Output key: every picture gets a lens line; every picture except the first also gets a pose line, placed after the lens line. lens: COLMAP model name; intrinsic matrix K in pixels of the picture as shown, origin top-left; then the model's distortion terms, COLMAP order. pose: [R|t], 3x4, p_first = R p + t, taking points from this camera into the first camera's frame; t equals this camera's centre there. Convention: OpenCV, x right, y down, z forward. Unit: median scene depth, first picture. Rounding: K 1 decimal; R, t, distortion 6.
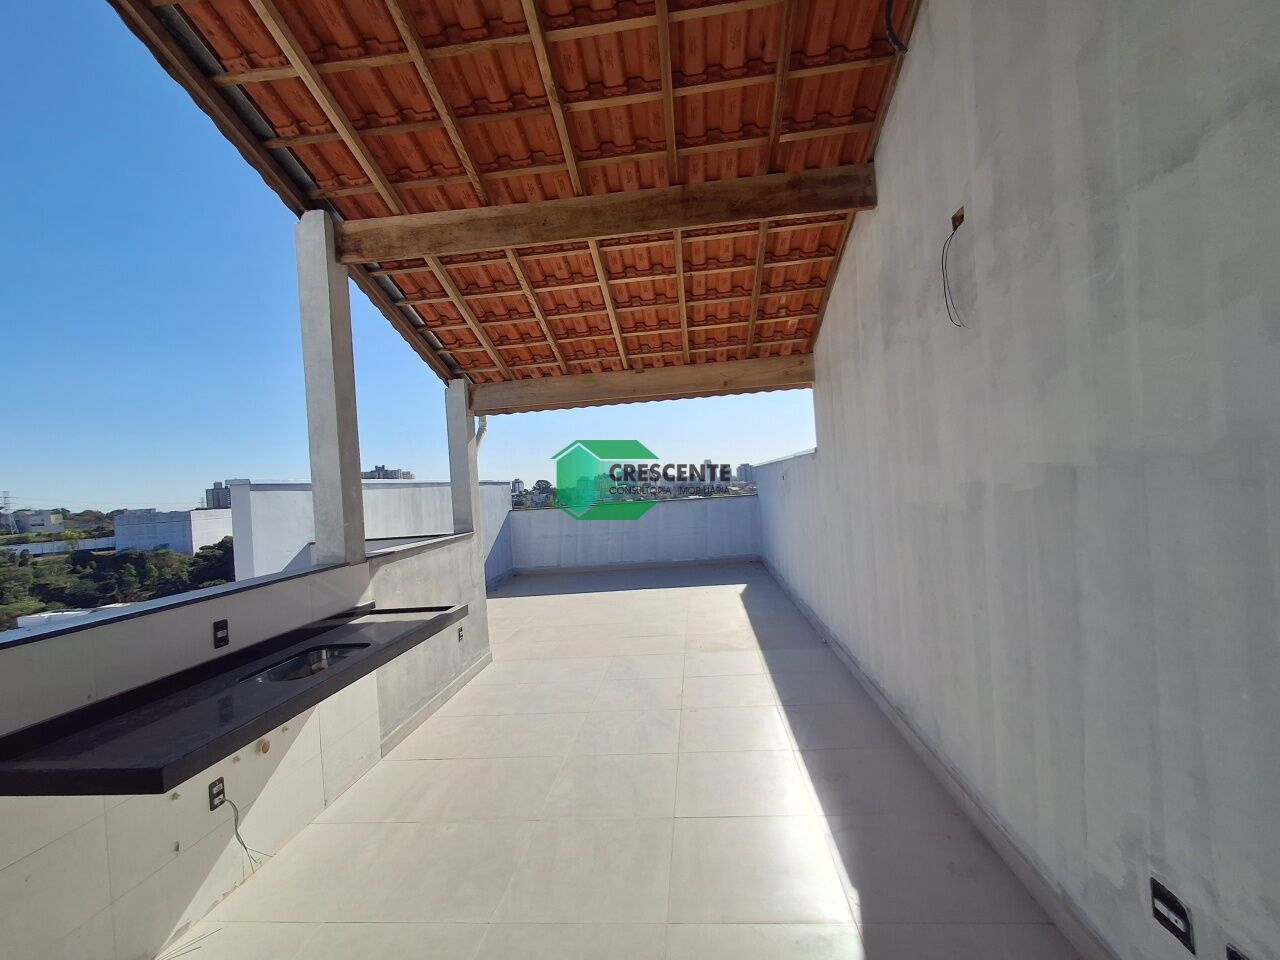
lens RADIAL K [[588.0, 0, 640.0], [0, 588.0, 480.0], [0, 0, 1]] dist [0.003359, 0.000331]
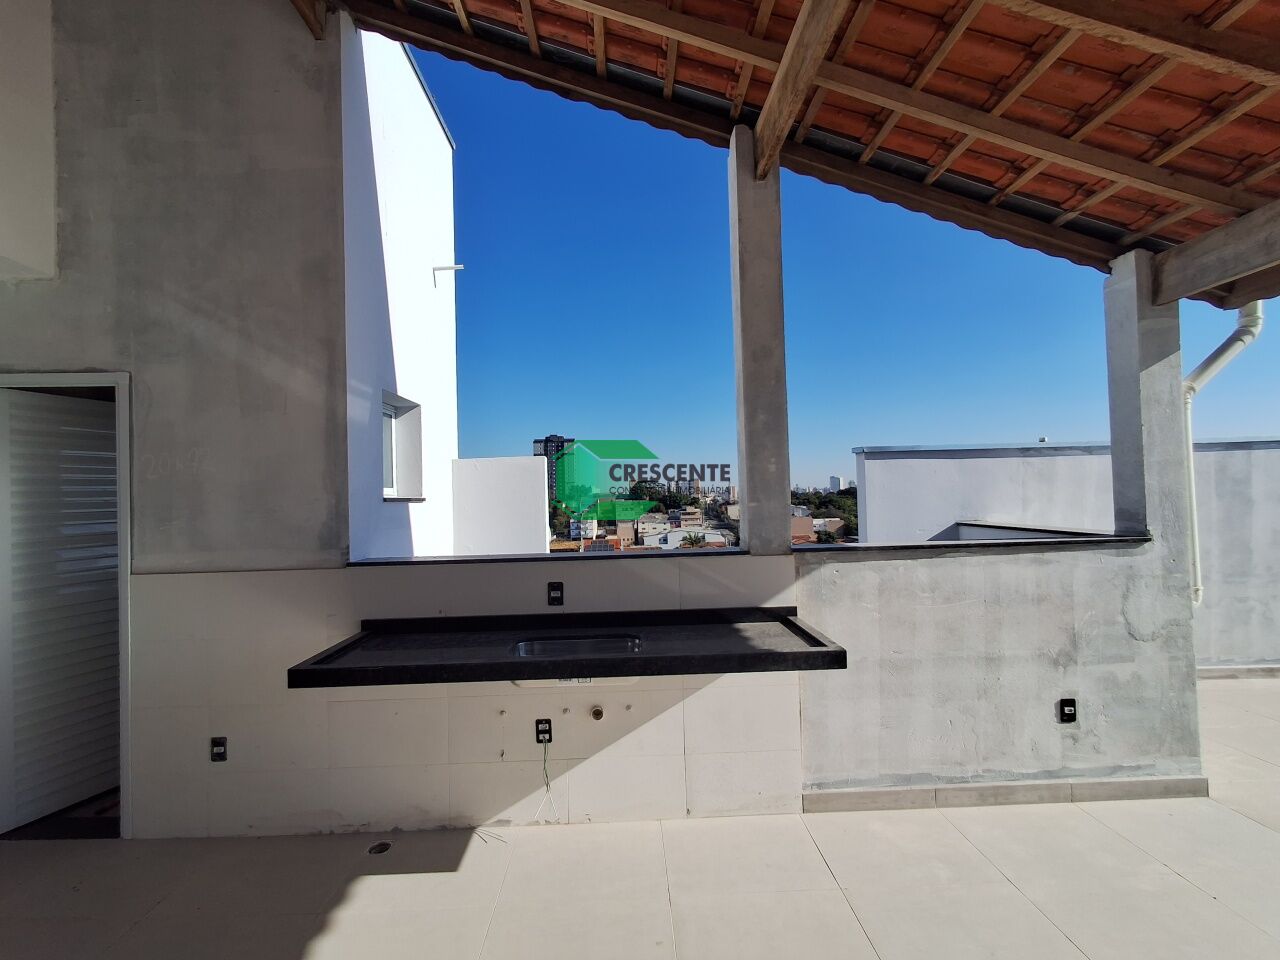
lens RADIAL K [[565.9, 0, 640.0], [0, 565.9, 480.0], [0, 0, 1]] dist [0.016746, 0.000134]
pose [[0.123262, 0.044254, -0.991387, 0.251117], [0.027953, 0.998454, 0.048046, -0.001460], [0.991980, -0.033635, 0.121835, 0.710906]]
